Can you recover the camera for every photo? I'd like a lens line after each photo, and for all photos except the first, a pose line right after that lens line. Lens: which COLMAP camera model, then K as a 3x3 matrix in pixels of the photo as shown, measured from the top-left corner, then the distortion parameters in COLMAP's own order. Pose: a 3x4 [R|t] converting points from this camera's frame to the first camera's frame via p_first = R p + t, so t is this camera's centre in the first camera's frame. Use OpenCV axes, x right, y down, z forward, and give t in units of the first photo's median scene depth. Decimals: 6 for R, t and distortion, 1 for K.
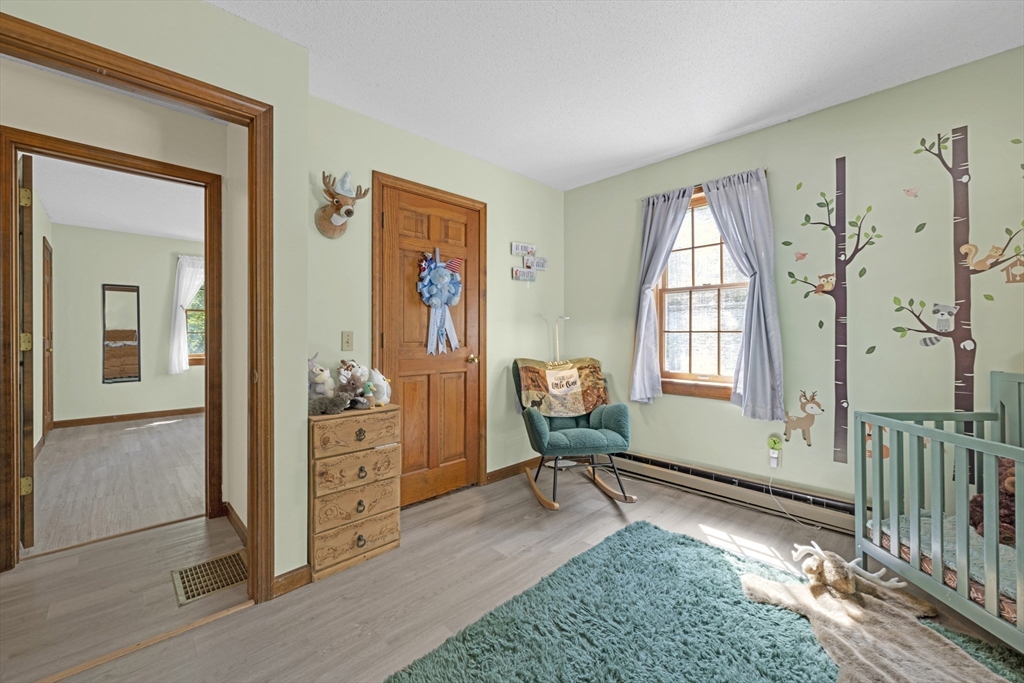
lens RADIAL K [[414.4, 0, 532.1], [0, 414.4, 332.8], [0, 0, 1]] dist [-0.000368, 0.000041]
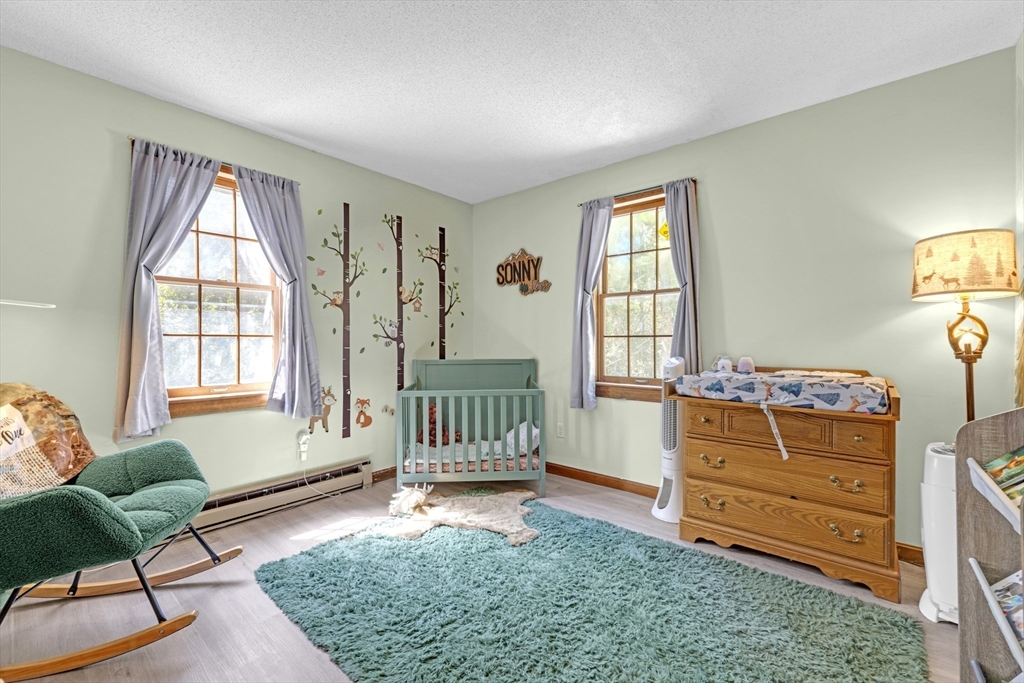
lens RADIAL K [[416.9, 0, 511.9], [0, 416.9, 337.2], [0, 0, 1]] dist [-0.001222, -0.000174]
pose [[-0.062266, 0.005896, 0.998042, -0.591487], [-0.007049, 0.999955, -0.006347, 0.002591], [-0.998035, -0.007430, -0.062222, 0.560331]]
